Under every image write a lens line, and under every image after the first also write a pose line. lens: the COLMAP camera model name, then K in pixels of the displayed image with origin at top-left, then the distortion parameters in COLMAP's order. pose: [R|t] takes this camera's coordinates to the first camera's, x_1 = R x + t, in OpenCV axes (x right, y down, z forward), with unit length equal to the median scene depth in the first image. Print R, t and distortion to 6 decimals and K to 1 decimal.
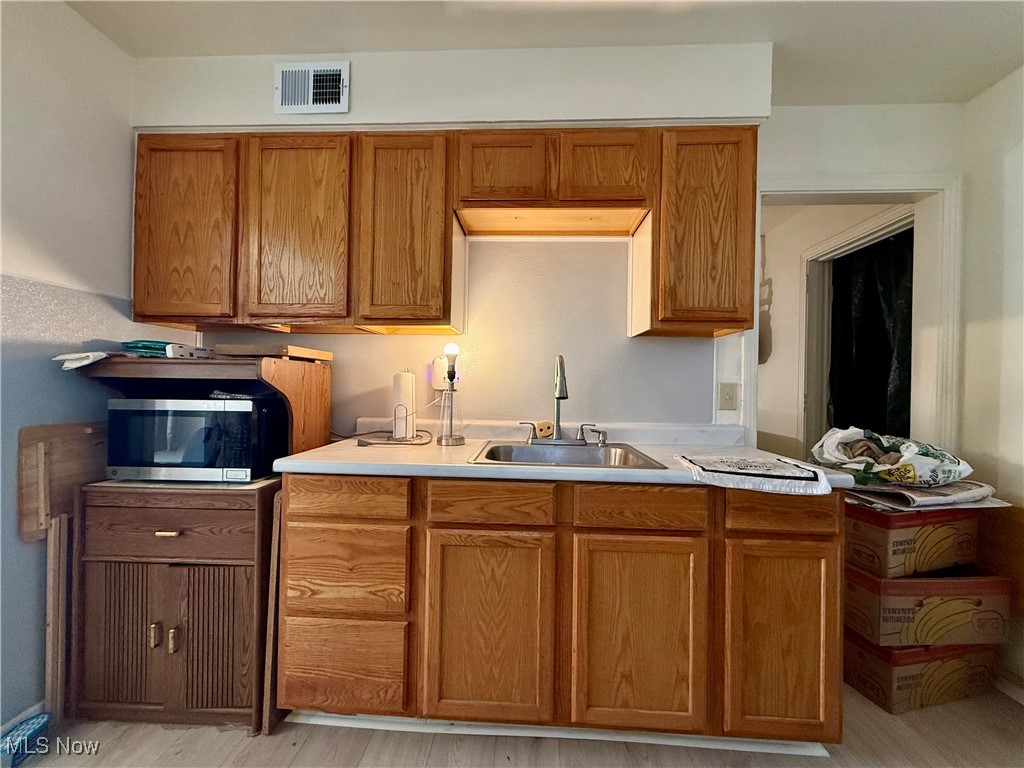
lens RADIAL K [[405.1, 0, 508.9], [0, 405.1, 384.2], [0, 0, 1]] dist [-0.000025, 0.000105]
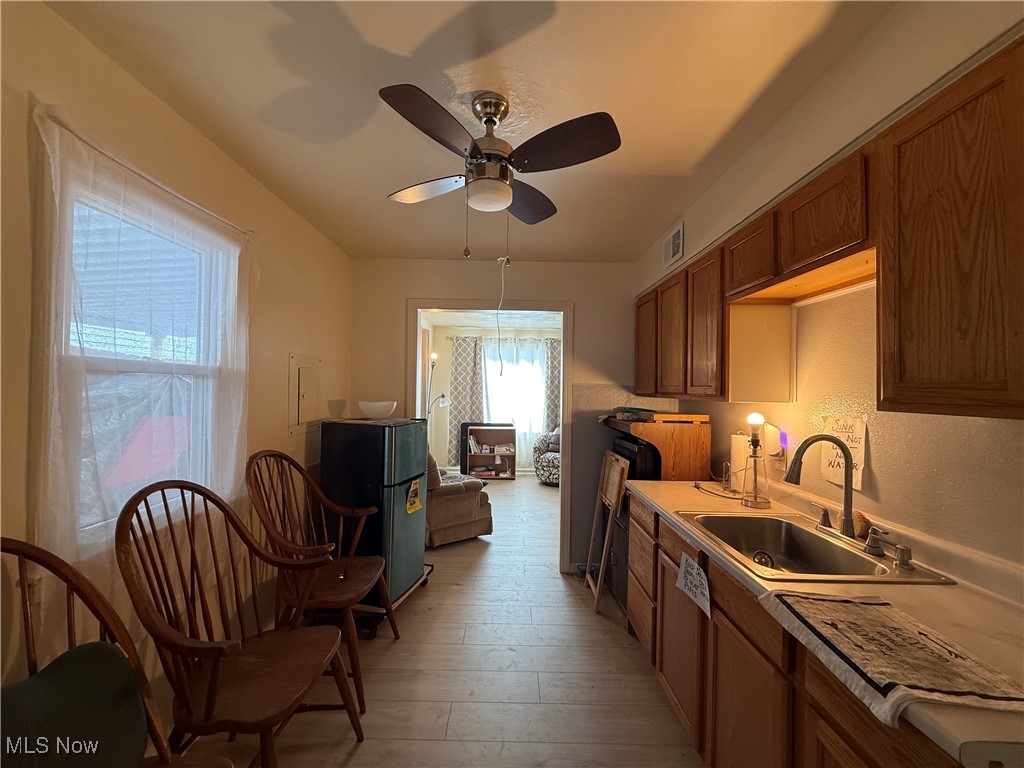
lens RADIAL K [[405.1, 0, 508.9], [0, 405.1, 384.2], [0, 0, 1]] dist [-0.000025, 0.000105]
pose [[0.053468, -0.029018, -0.998148, 1.054332], [-0.015866, 0.999427, -0.029906, -0.157037], [0.998443, 0.017435, 0.052977, 0.308991]]
